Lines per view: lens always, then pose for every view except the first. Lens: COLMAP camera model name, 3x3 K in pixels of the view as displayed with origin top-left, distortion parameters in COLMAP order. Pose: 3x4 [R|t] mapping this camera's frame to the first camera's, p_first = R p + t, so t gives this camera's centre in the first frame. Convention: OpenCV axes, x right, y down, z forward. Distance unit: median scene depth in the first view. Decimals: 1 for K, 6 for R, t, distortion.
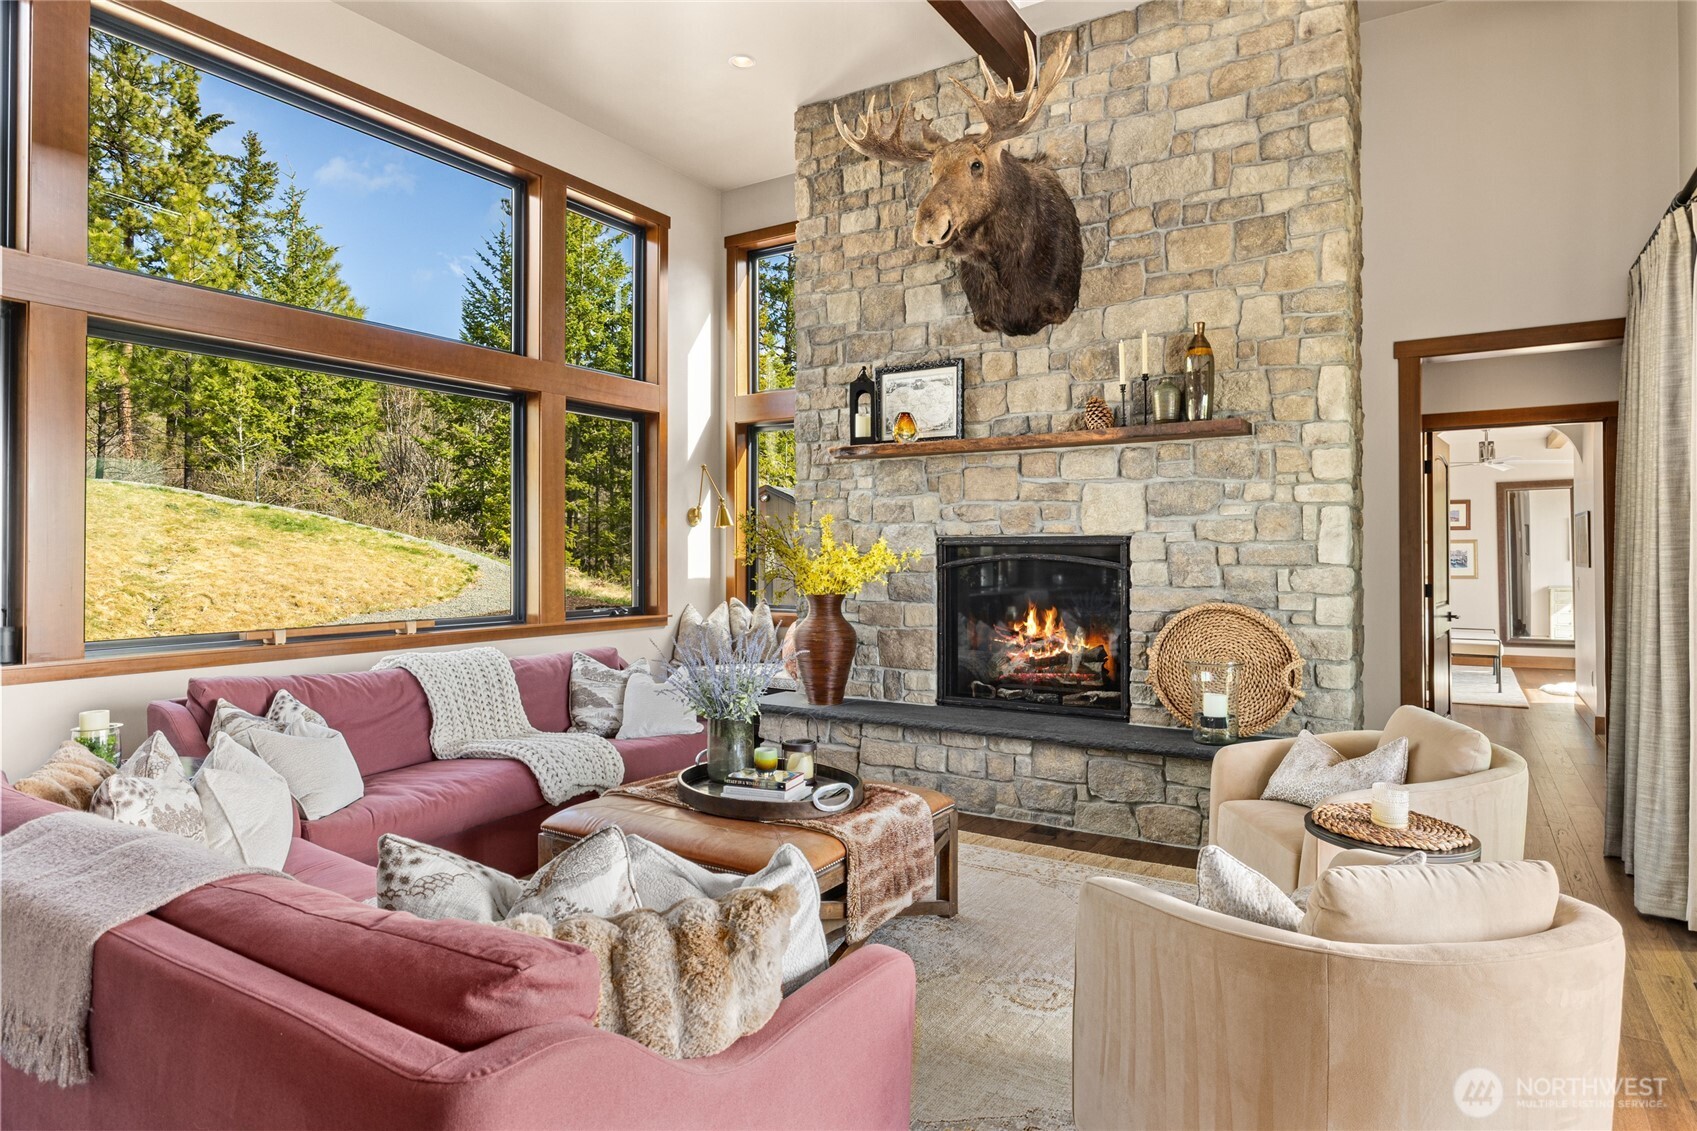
lens RADIAL K [[957.6, 0, 832.7], [0, 957.6, 544.6], [0, 0, 1]] dist [-0.004229, -0.000747]
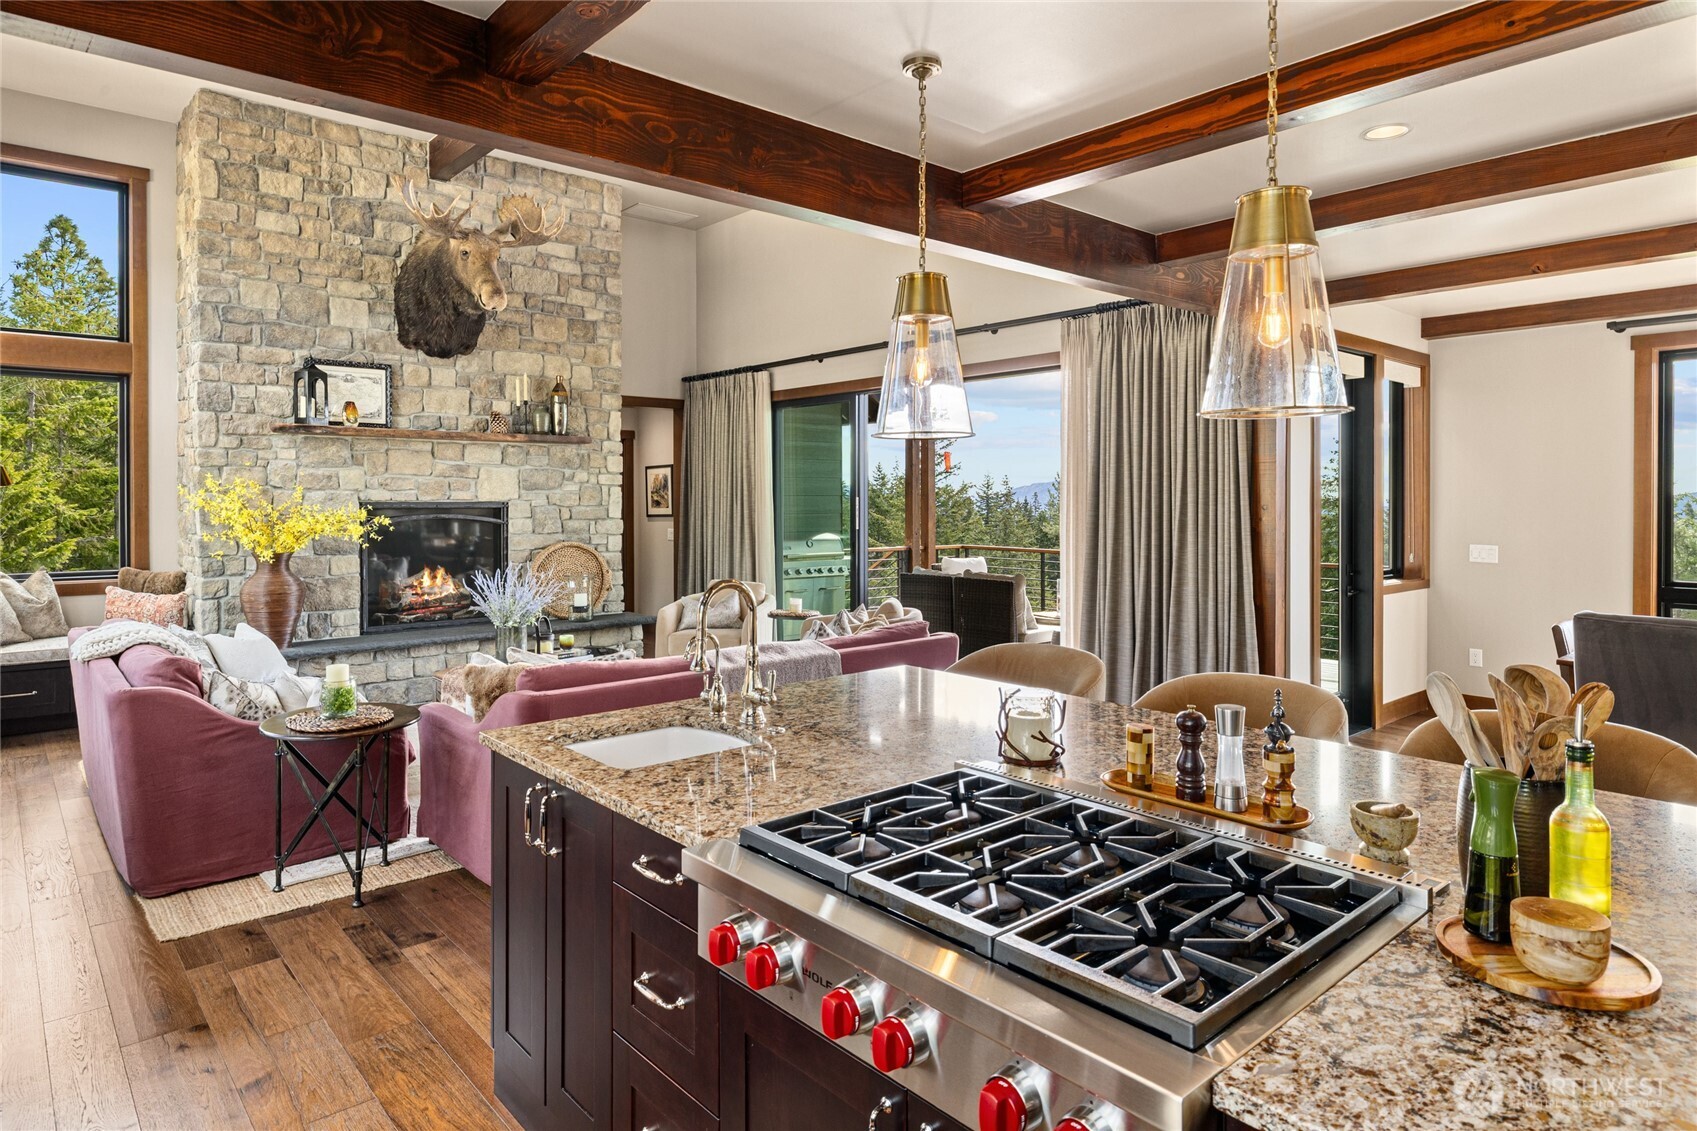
lens RADIAL K [[1025.9, 0, 829.6], [0, 1025.9, 510.1], [0, 0, 1]] dist [-0.008026, 0.003686]
pose [[0.275728, -0.011060, 0.961172, -1.084025], [-0.007489, 0.999879, 0.013654, -0.021420], [-0.961207, -0.010963, 0.275611, 0.039875]]
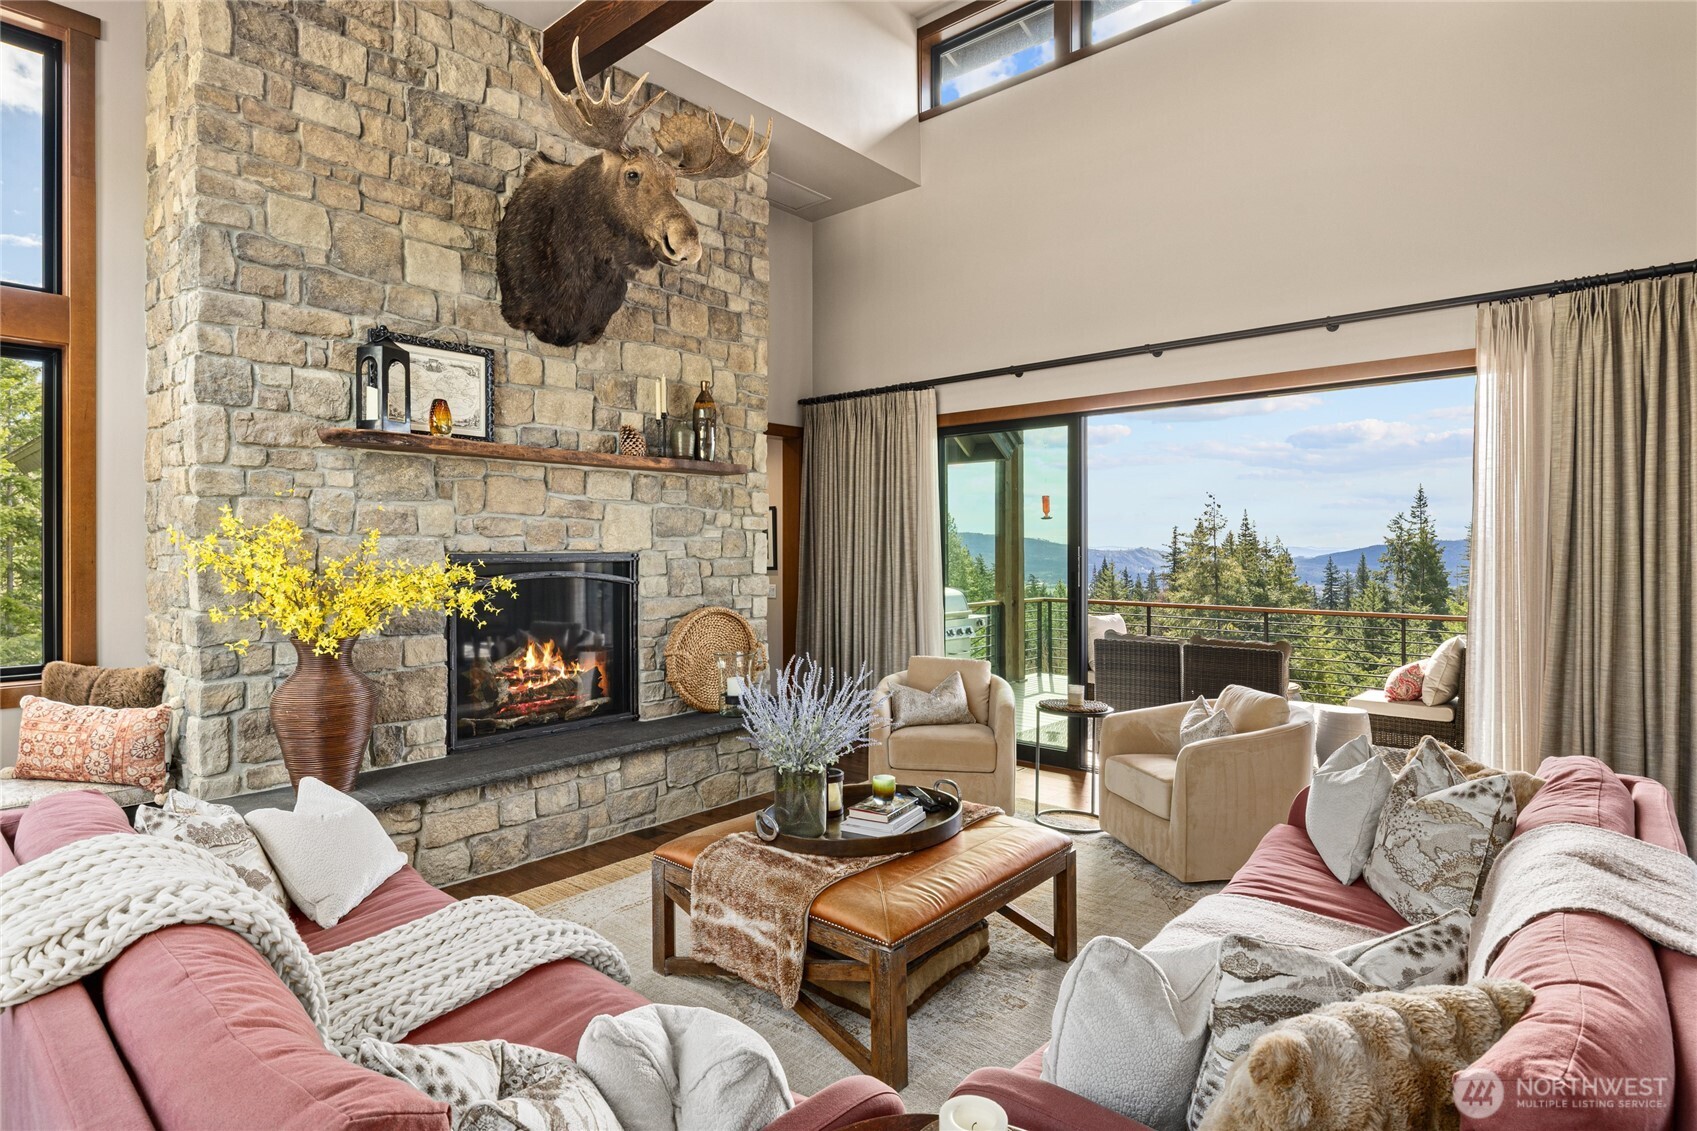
lens RADIAL K [[896.9, 0, 832.3], [0, 896.9, 549.5], [0, 0, 1]] dist [-0.008737, 0.004279]
pose [[0.138403, -0.003861, 0.990368, -0.658138], [-0.008234, 0.999953, 0.005049, -0.019680], [-0.990342, -0.008854, 0.138365, 0.600044]]
